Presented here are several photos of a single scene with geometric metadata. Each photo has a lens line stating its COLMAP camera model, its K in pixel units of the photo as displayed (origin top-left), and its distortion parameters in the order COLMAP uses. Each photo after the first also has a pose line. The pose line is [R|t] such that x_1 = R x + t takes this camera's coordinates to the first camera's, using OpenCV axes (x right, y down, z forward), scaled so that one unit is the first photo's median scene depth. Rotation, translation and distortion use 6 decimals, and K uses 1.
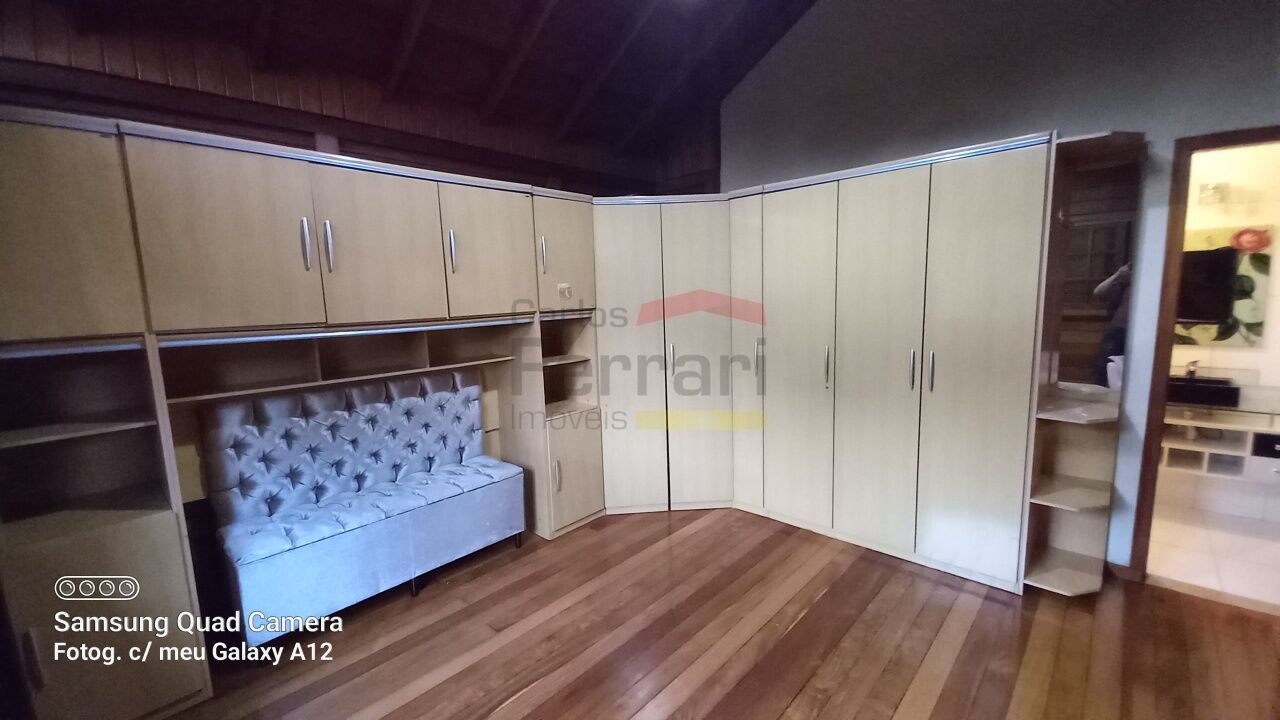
lens RADIAL K [[511.8, 0, 633.9], [0, 511.8, 362.3], [0, 0, 1]] dist [0.016059, -0.006059]
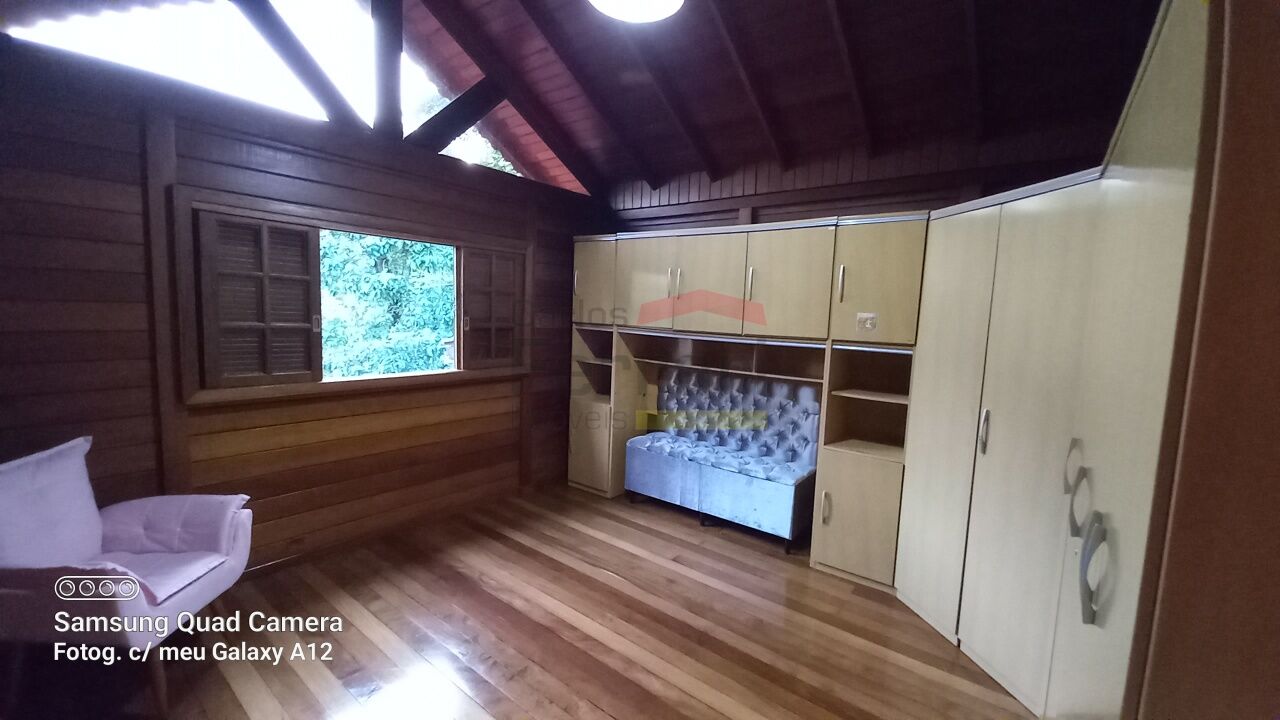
lens RADIAL K [[511.8, 0, 632.6], [0, 511.8, 359.5], [0, 0, 1]] dist [0.016059, -0.006059]
pose [[0.084649, 0.132210, -0.987601, 0.865199], [-0.168694, 0.978752, 0.116566, -0.123995], [0.982027, 0.156735, 0.105154, 0.569301]]
